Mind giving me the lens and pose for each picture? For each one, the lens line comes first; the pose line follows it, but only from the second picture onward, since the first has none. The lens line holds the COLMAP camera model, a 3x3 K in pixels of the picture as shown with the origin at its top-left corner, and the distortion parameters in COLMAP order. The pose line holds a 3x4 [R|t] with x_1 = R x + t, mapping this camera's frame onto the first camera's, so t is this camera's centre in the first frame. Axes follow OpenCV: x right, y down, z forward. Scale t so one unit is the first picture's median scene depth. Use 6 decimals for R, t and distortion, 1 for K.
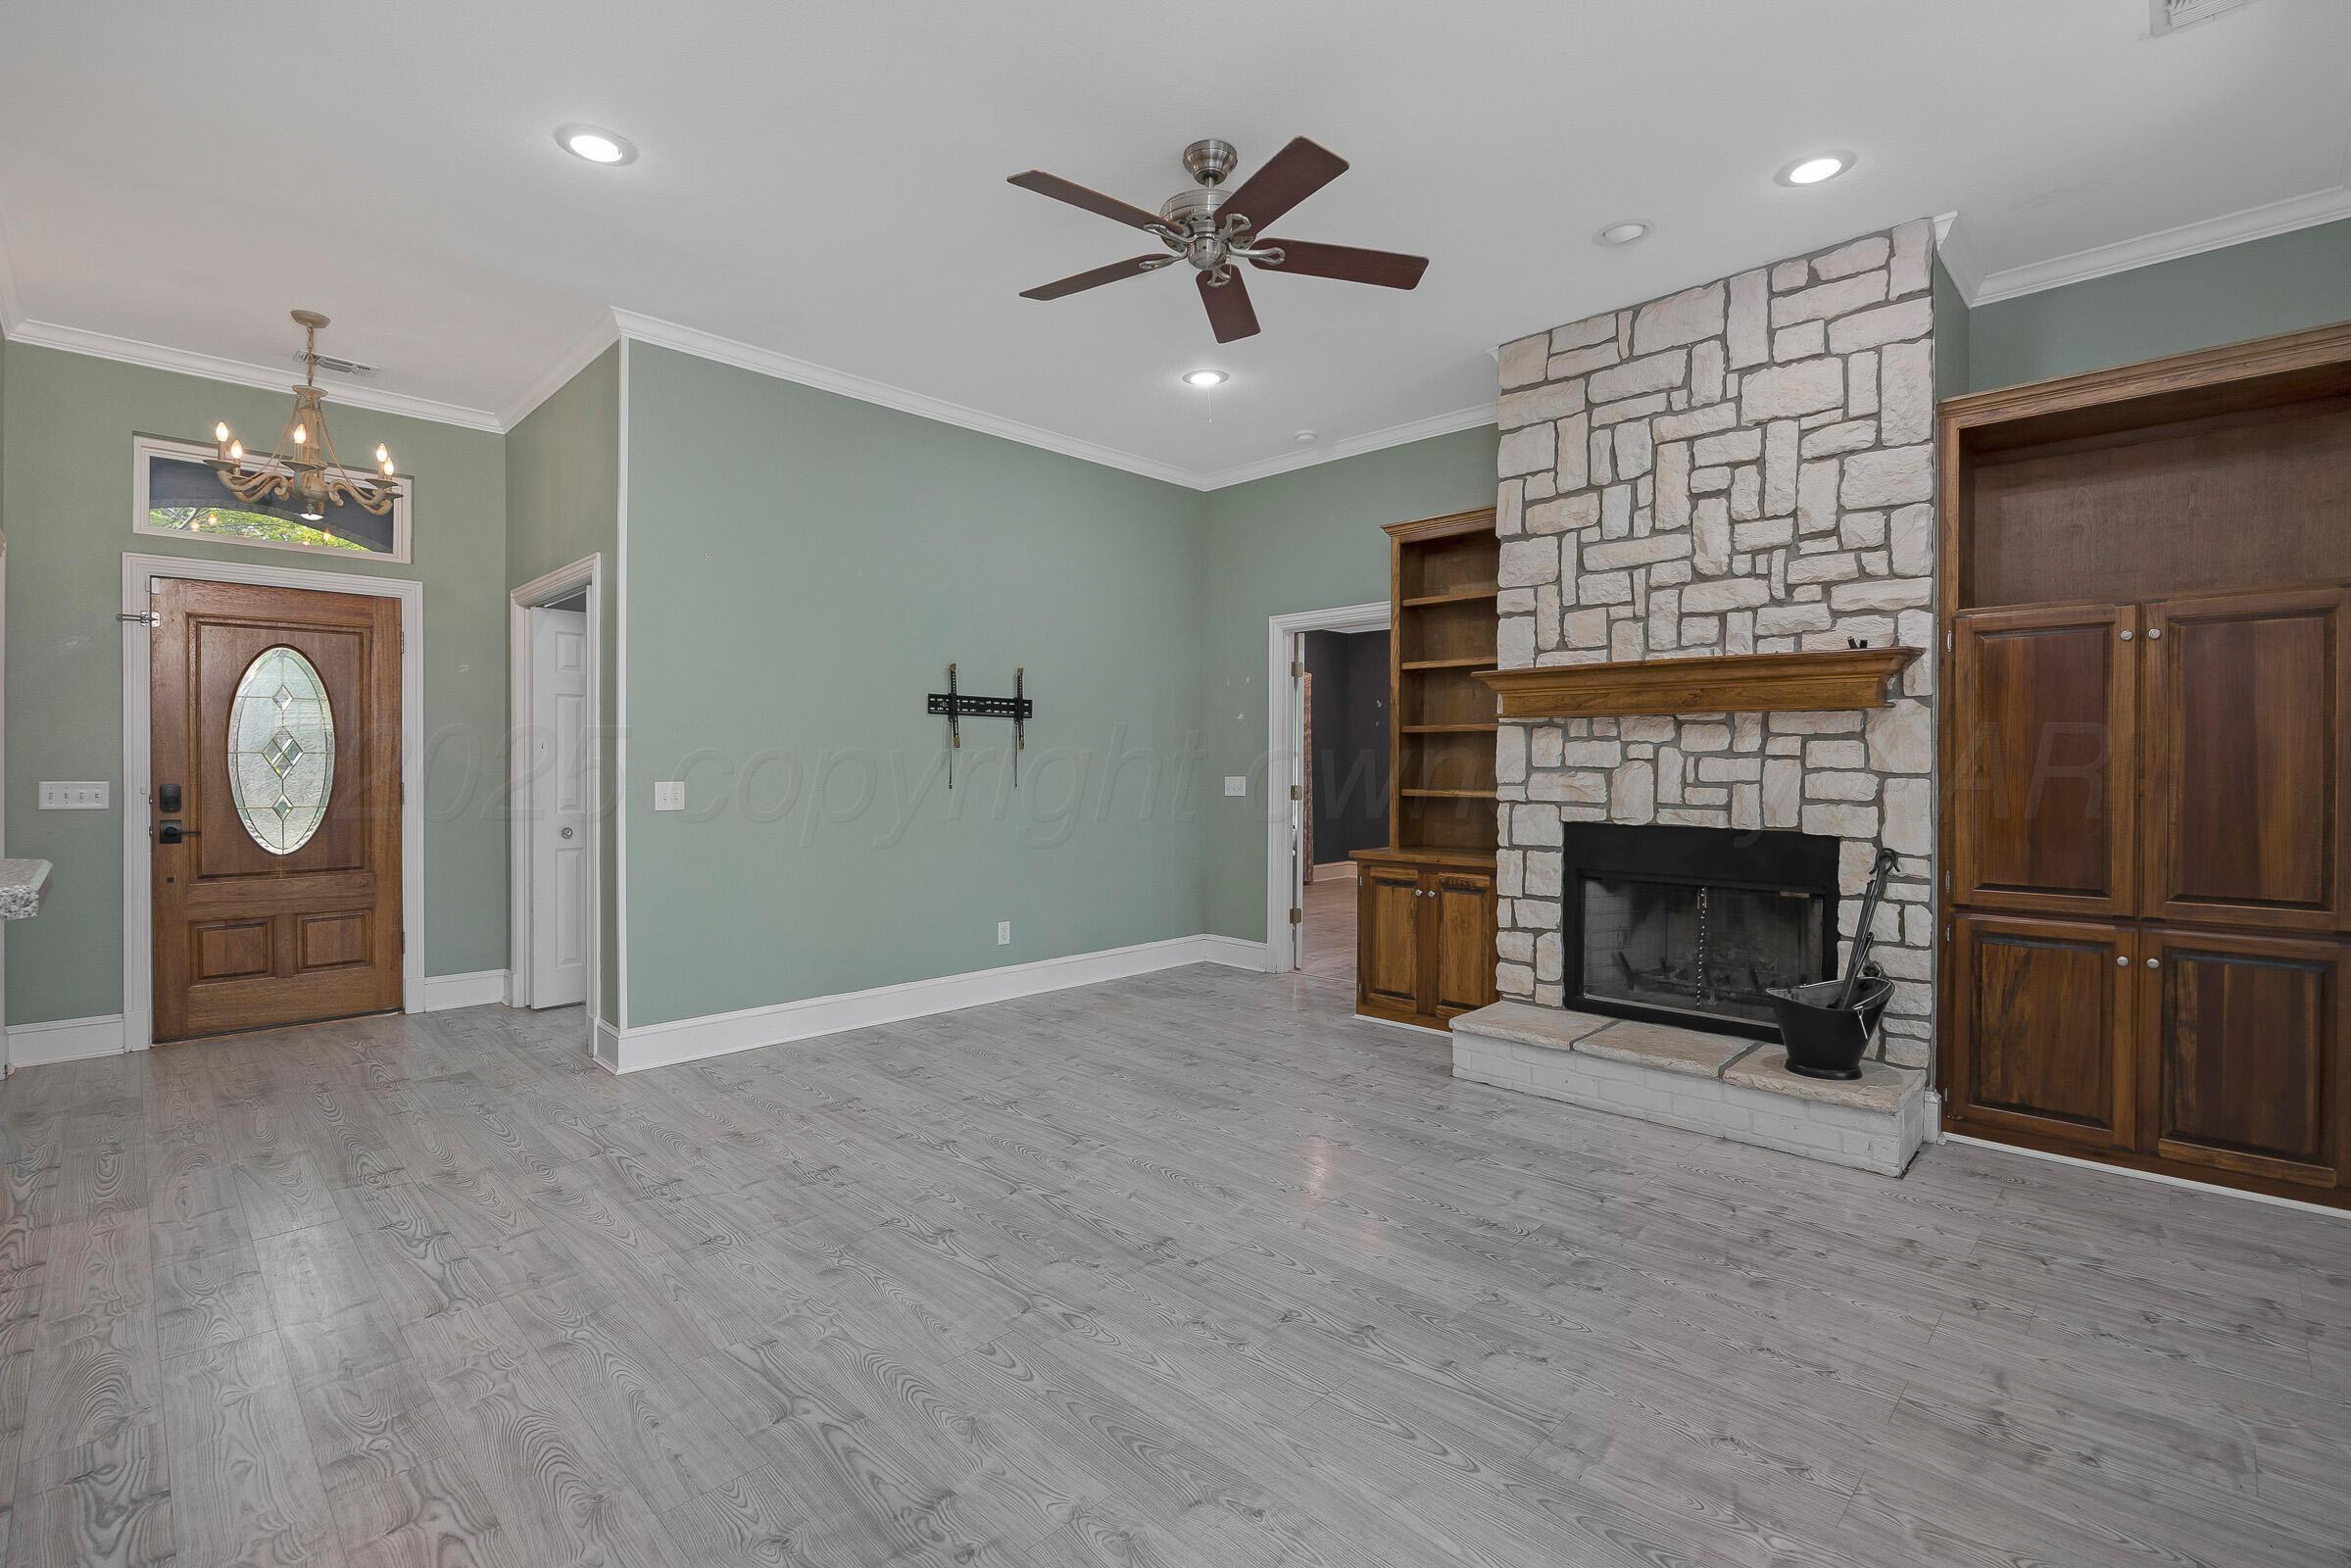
lens RADIAL K [[1070.1, 0, 1179.8], [0, 1070.1, 773.5], [0, 0, 1]] dist [-0.019812, 0.000865]
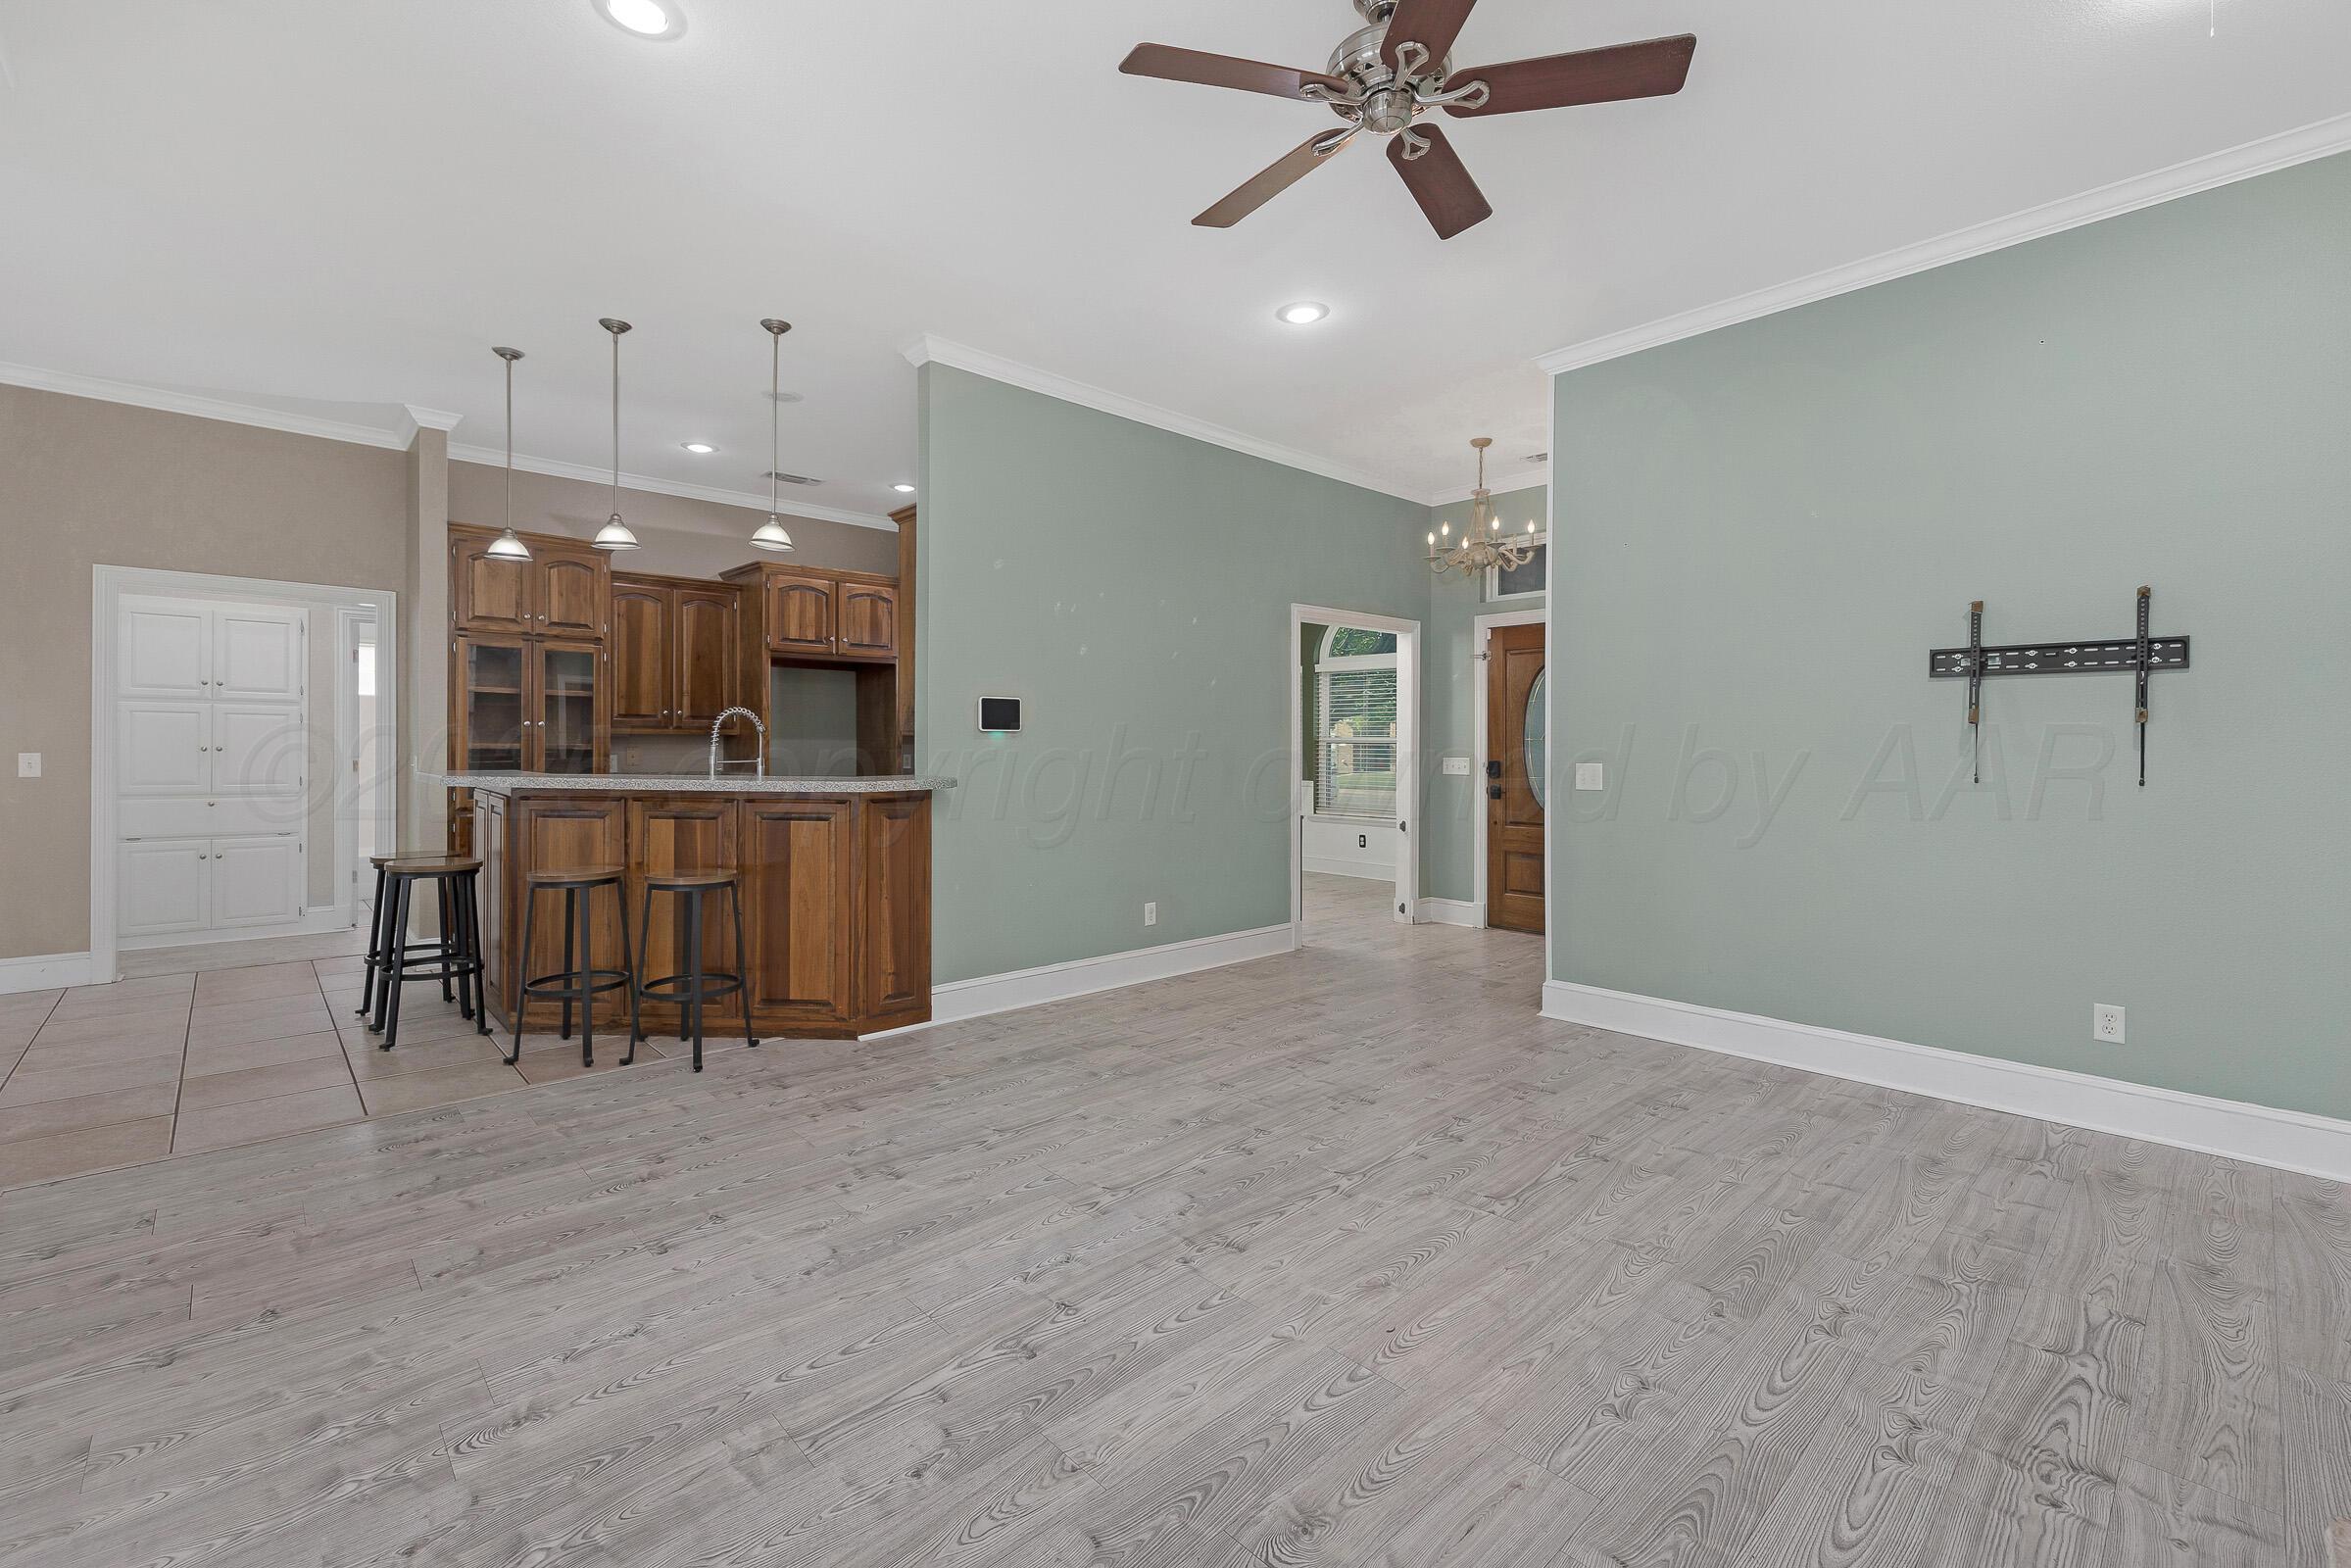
lens RADIAL K [[1005.9, 0, 1171.2], [0, 1005.9, 750.1], [0, 0, 1]] dist [0.004335, -0.000804]
pose [[-0.054942, 0.002648, -0.998486, 0.666333], [-0.010174, 0.999943, 0.003212, -0.005796], [0.998438, 0.010335, -0.054912, 0.742976]]
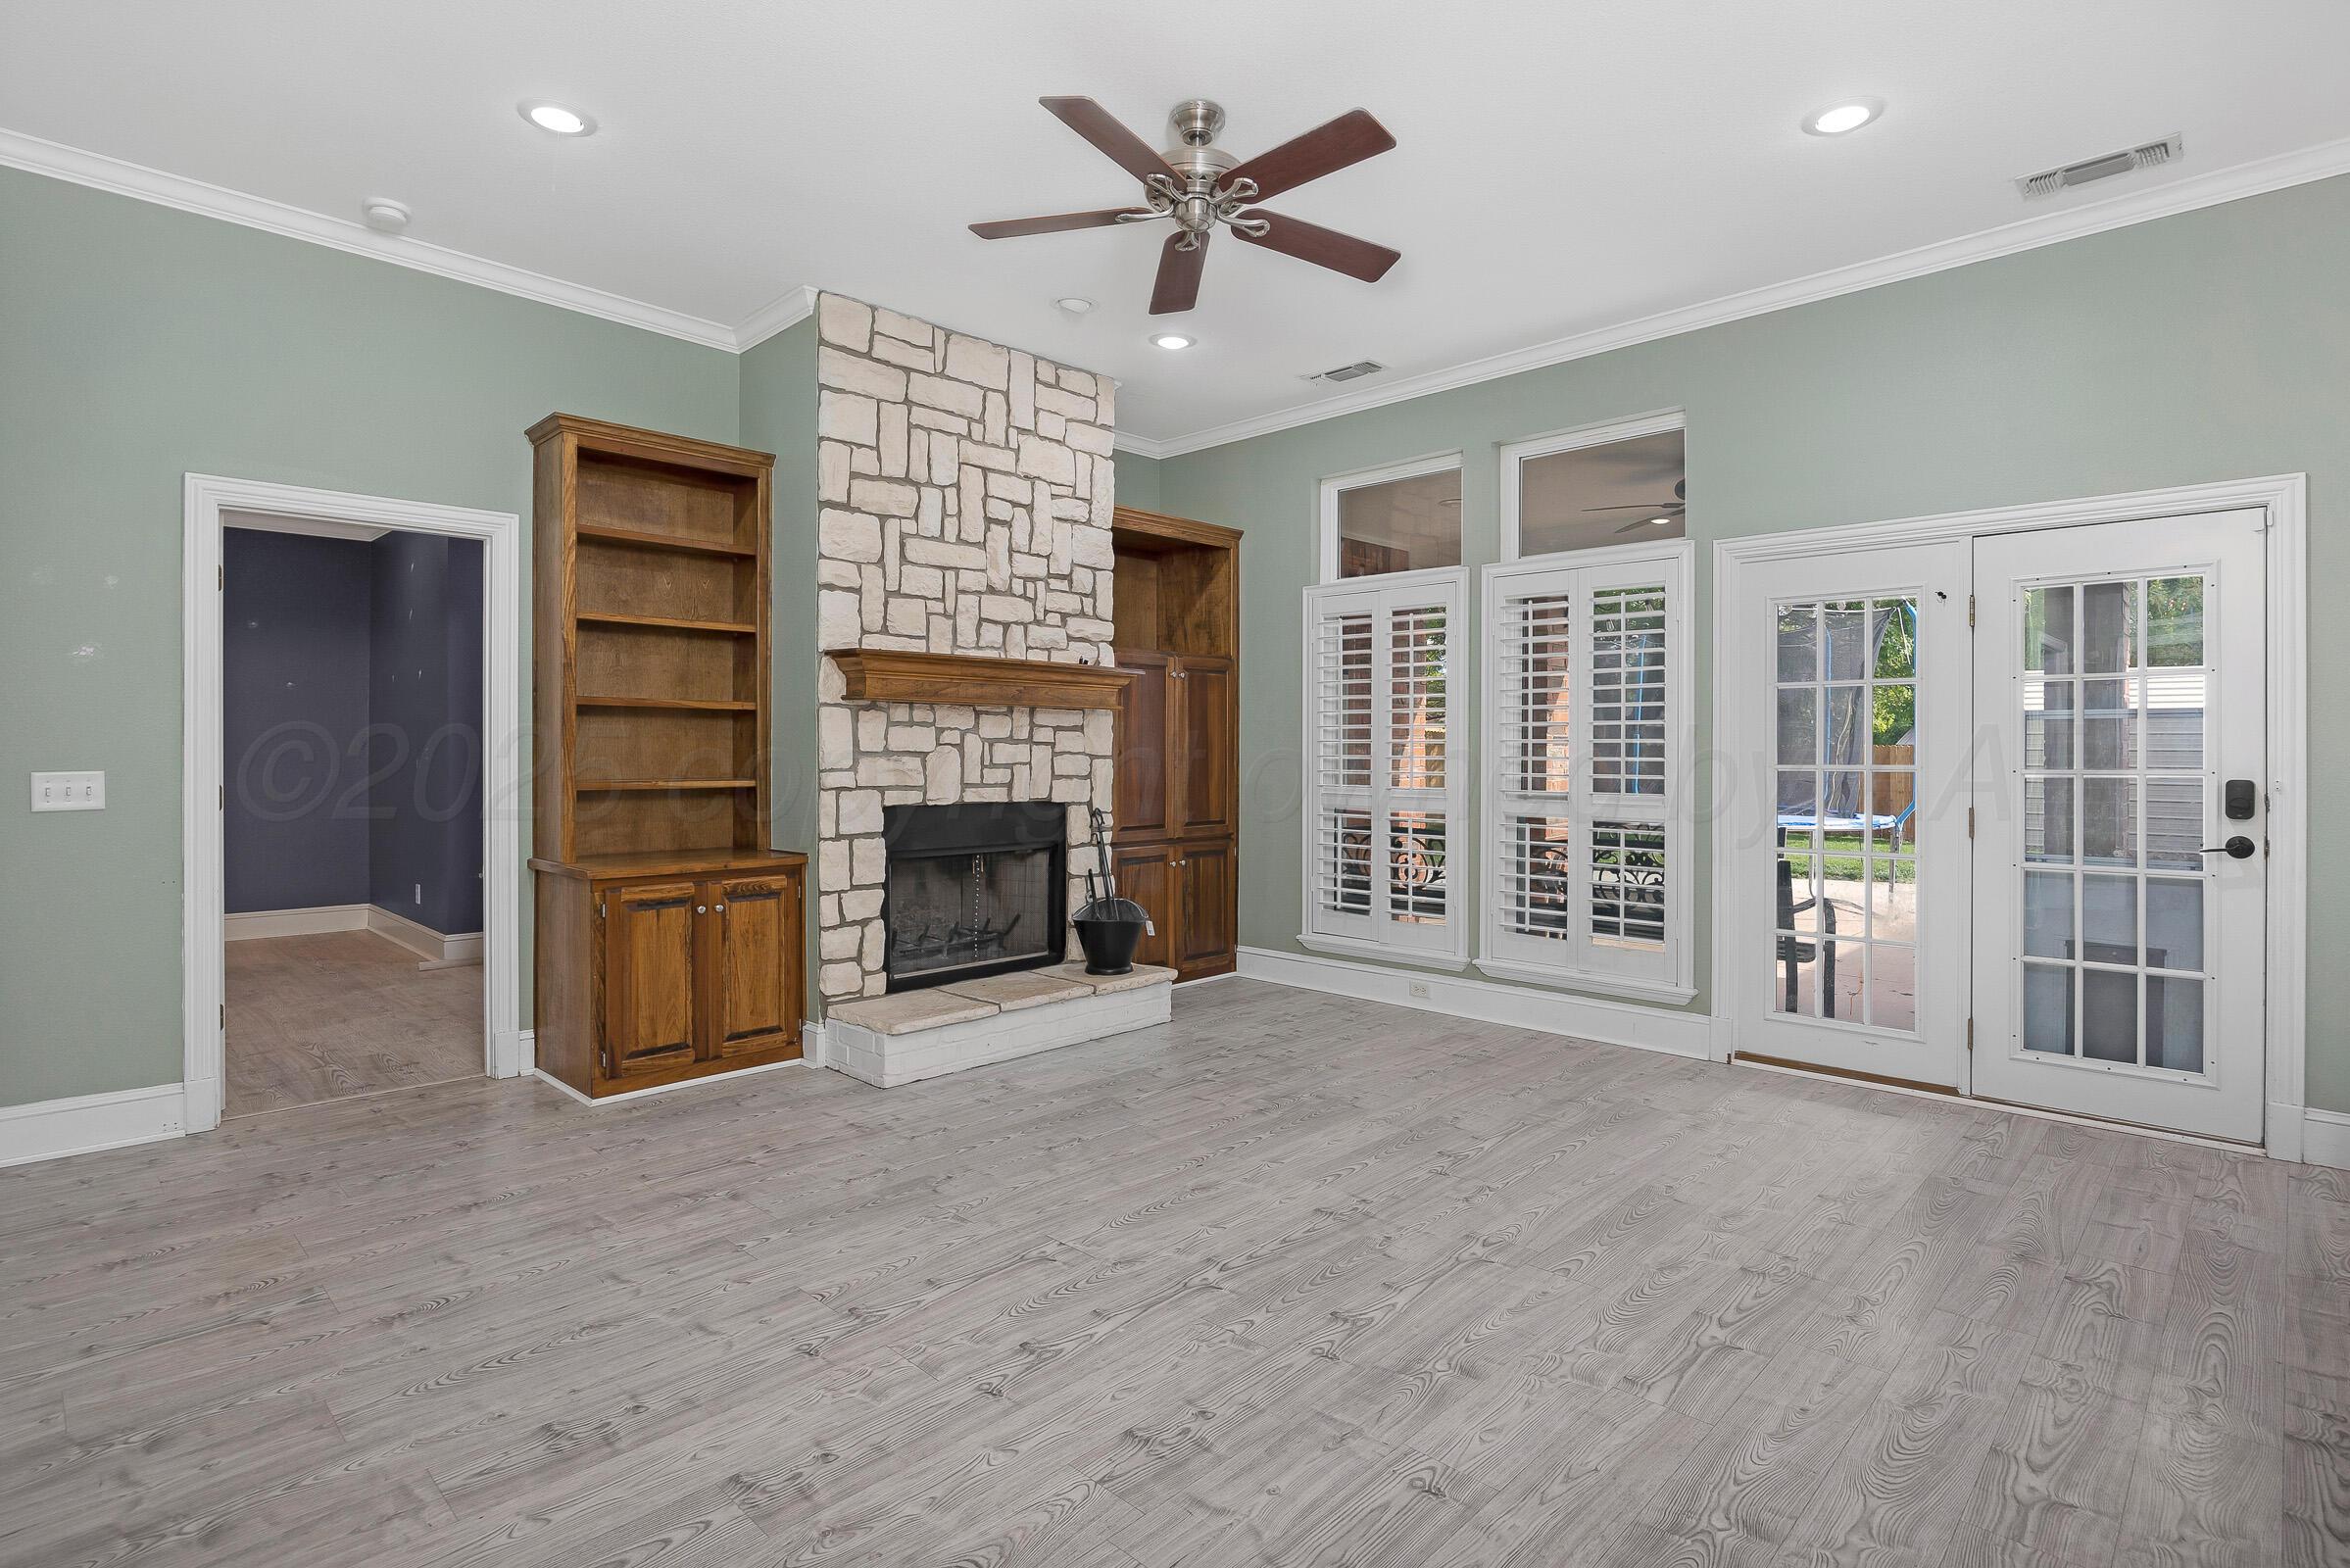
lens RADIAL K [[1148.6, 0, 1198.7], [0, 1148.6, 747.8], [0, 0, 1]] dist [-0.015620, 0.000703]
pose [[-0.018700, 0.001814, 0.999823, -0.843202], [0.006370, 0.999978, -0.001695, -0.006776], [-0.999805, 0.006337, -0.018711, 0.857037]]
